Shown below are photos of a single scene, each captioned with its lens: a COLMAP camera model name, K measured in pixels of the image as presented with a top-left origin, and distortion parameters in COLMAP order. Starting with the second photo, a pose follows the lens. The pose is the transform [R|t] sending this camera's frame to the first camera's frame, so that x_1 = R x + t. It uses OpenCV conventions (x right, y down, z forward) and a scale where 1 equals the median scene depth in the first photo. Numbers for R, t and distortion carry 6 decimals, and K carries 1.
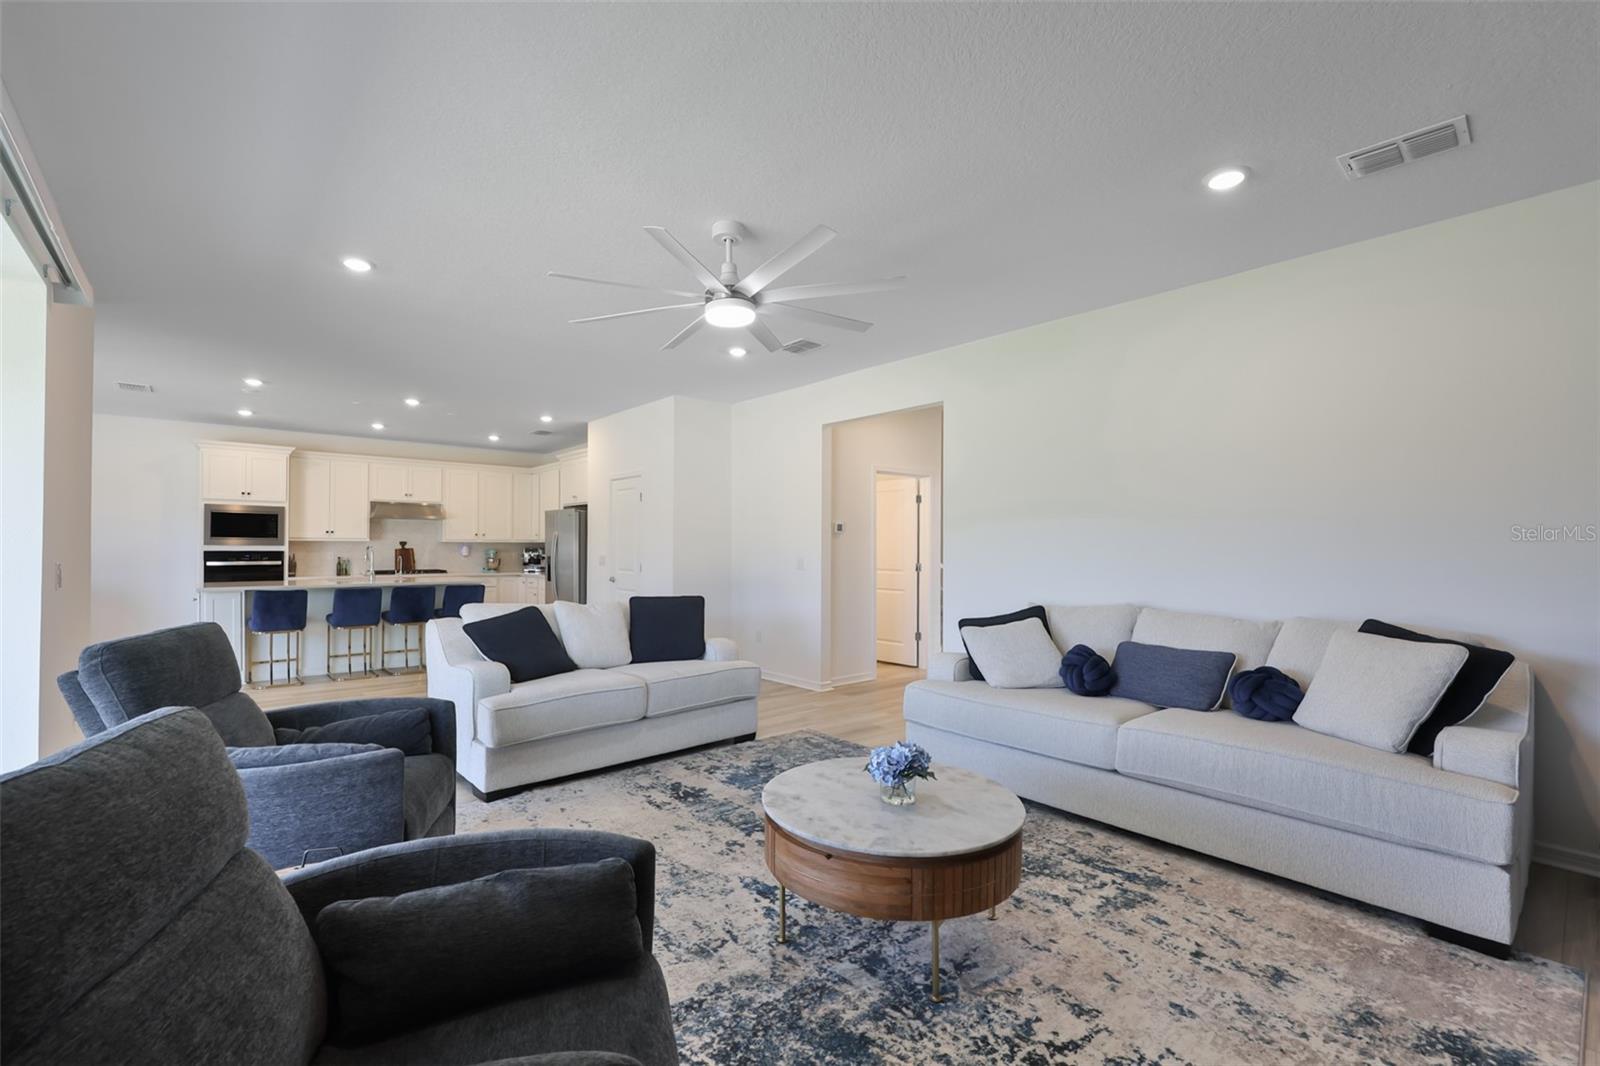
lens RADIAL K [[694.5, 0, 799.8], [0, 694.5, 547.0], [0, 0, 1]] dist [-0.016282, -0.000135]
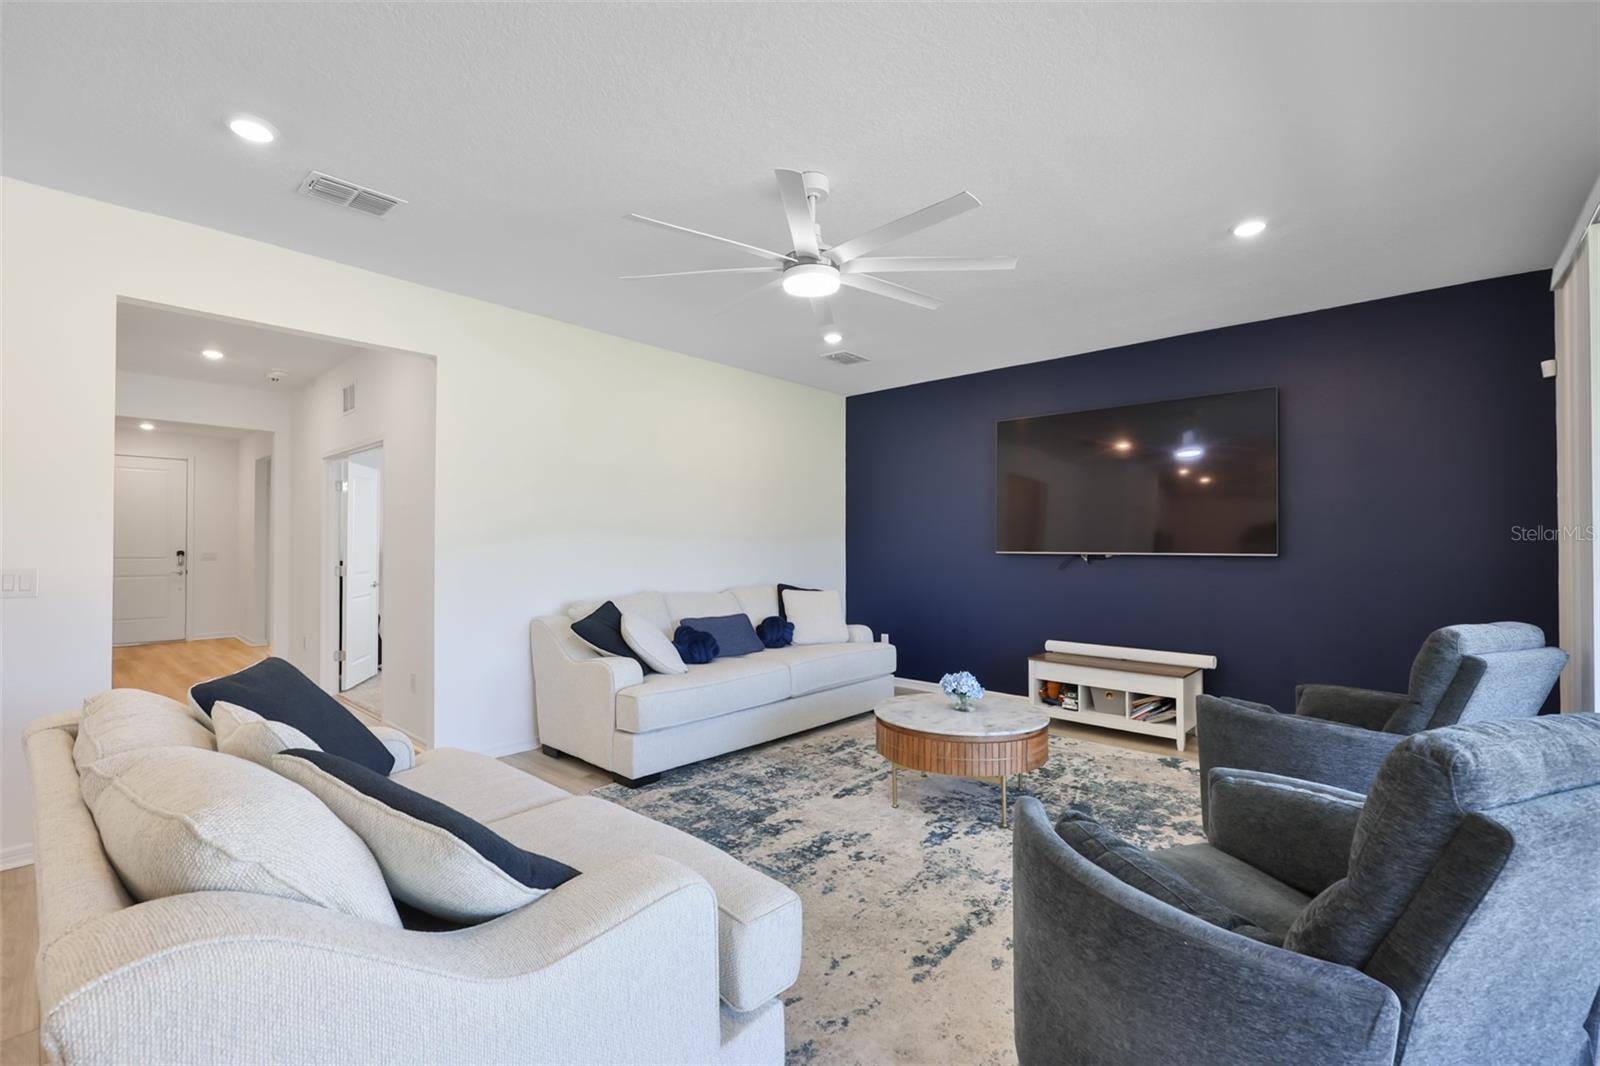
lens RADIAL K [[683.7, 0, 791.3], [0, 683.7, 542.6], [0, 0, 1]] dist [0.001185, -0.000058]
pose [[-0.112390, -0.000862, 0.993664, -1.104807], [-0.001106, 0.999999, 0.000743, -0.008240], [-0.993664, -0.001016, -0.112391, 1.288249]]
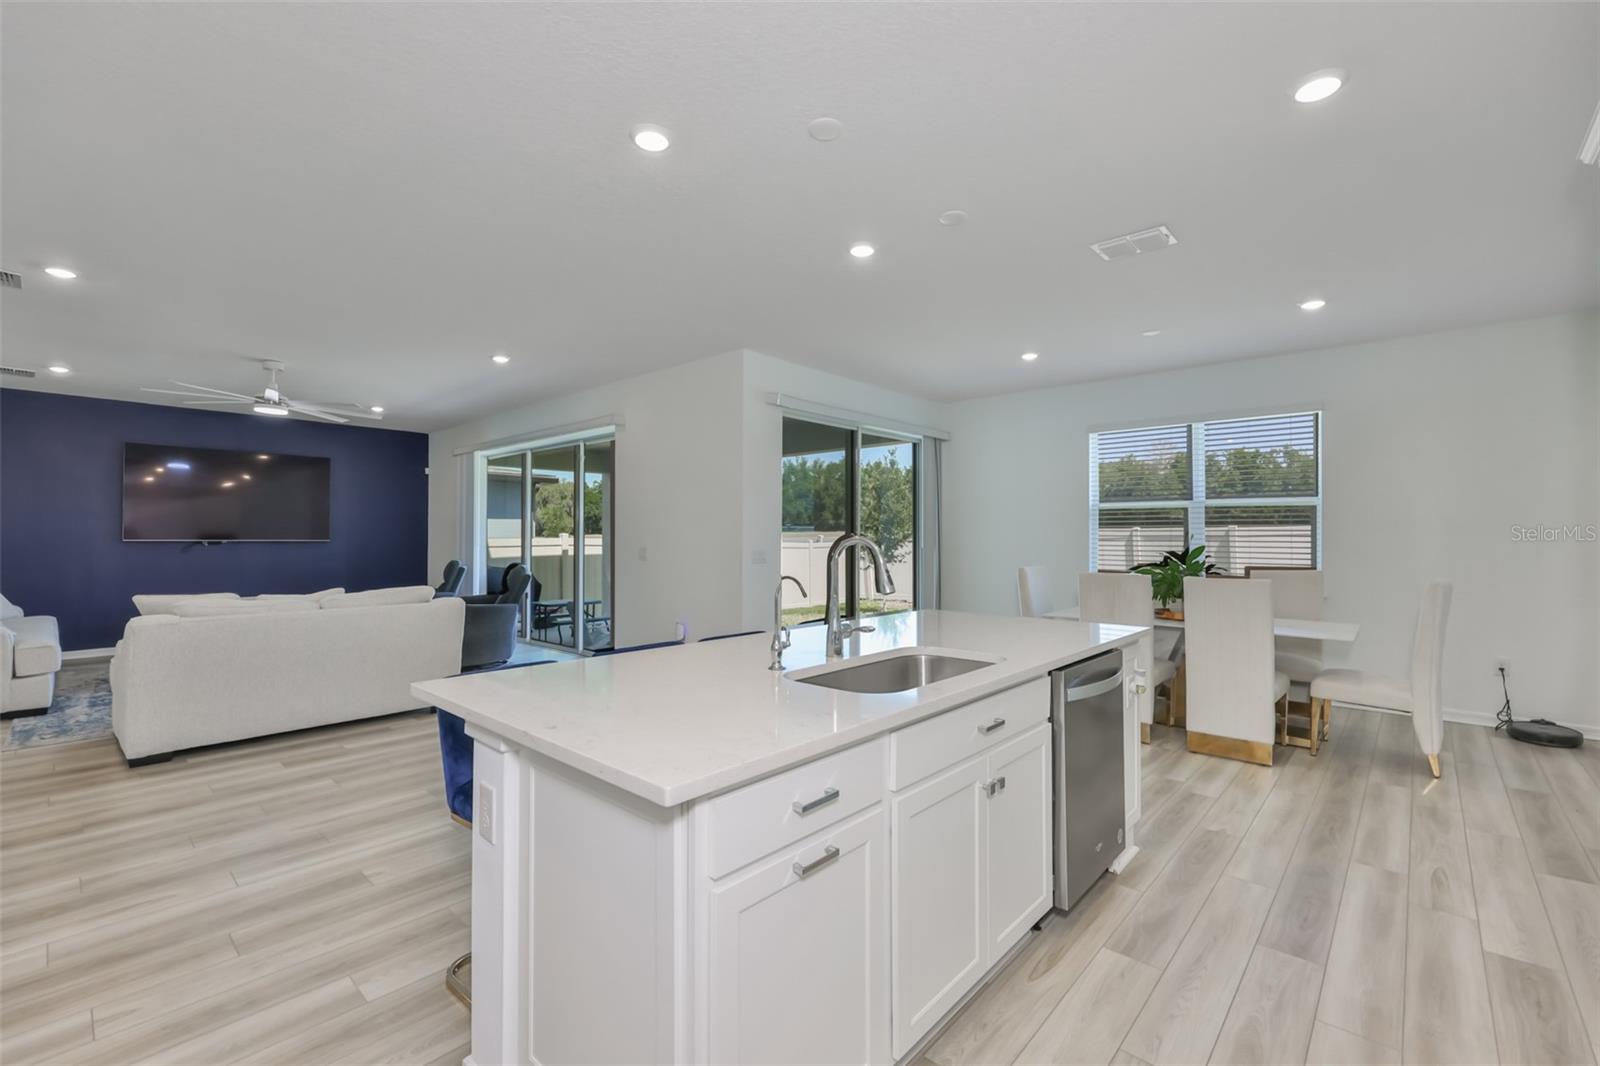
lens RADIAL K [[673.7, 0, 812.5], [0, 673.7, 530.8], [0, 0, 1]] dist [-0.001126, -0.000015]
pose [[-0.991815, -0.009475, -0.127328, -1.540832], [-0.007816, 0.999878, -0.013522, -0.001831], [0.127441, -0.012416, -0.991768, 3.469596]]
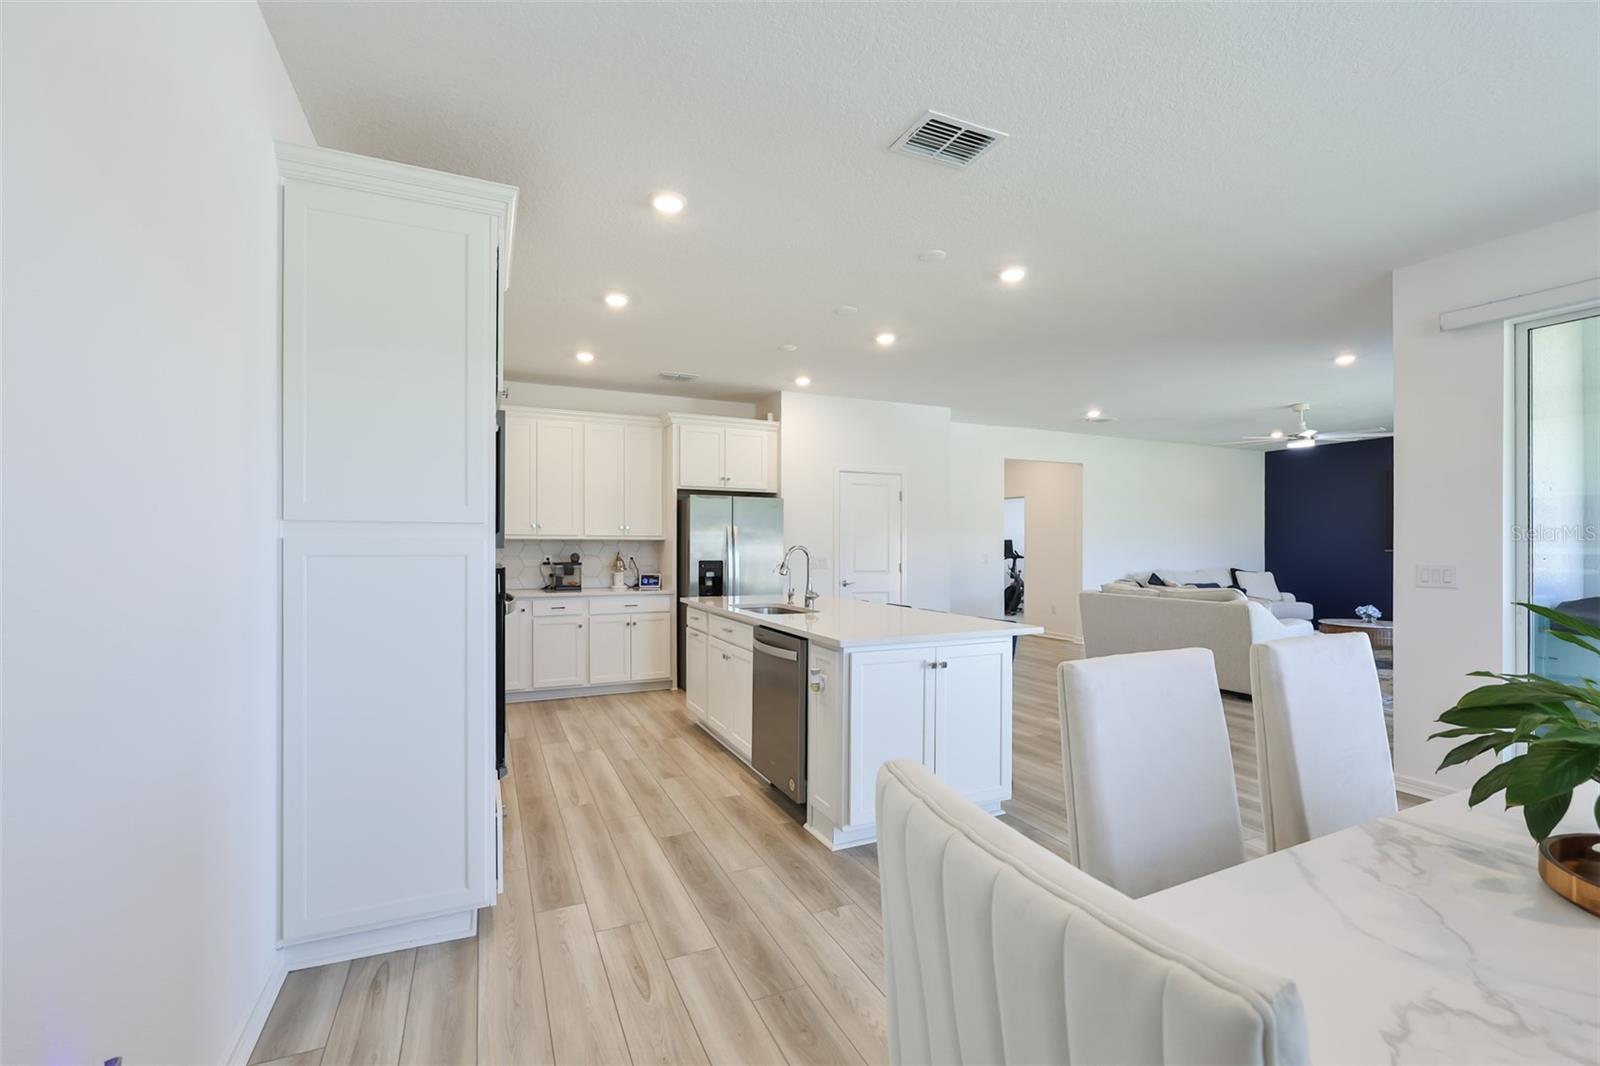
lens RADIAL K [[693.2, 0, 800.1], [0, 693.2, 547.7], [0, 0, 1]] dist [0.002485, 0.000006]
pose [[0.274336, -0.007716, 0.961603, -3.205562], [-0.001537, 0.999963, 0.008463, -0.017591], [-0.961633, -0.003800, 0.274314, 2.274854]]
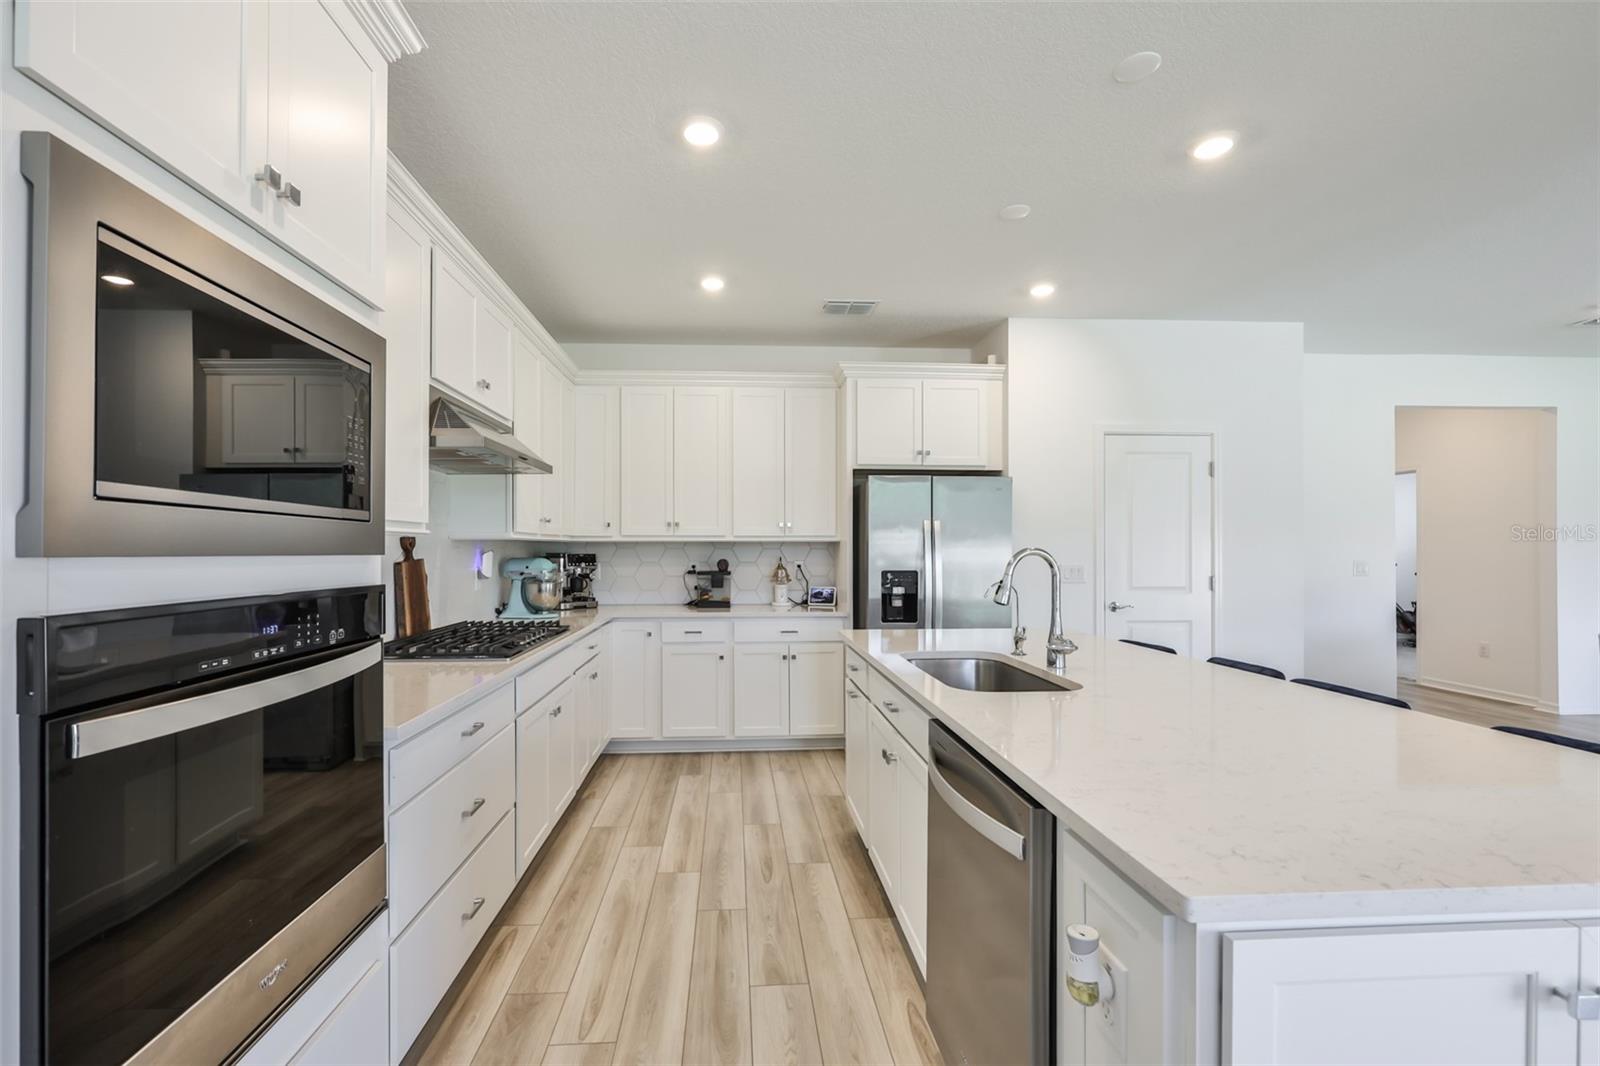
lens RADIAL K [[686.7, 0, 768.2], [0, 686.7, 547.1], [0, 0, 1]] dist [0.000464, -0.000062]
pose [[0.610812, -0.003884, 0.791766, -2.518231], [0.003889, 0.999991, 0.001905, -0.012785], [-0.791766, 0.001915, 0.610821, 2.465107]]
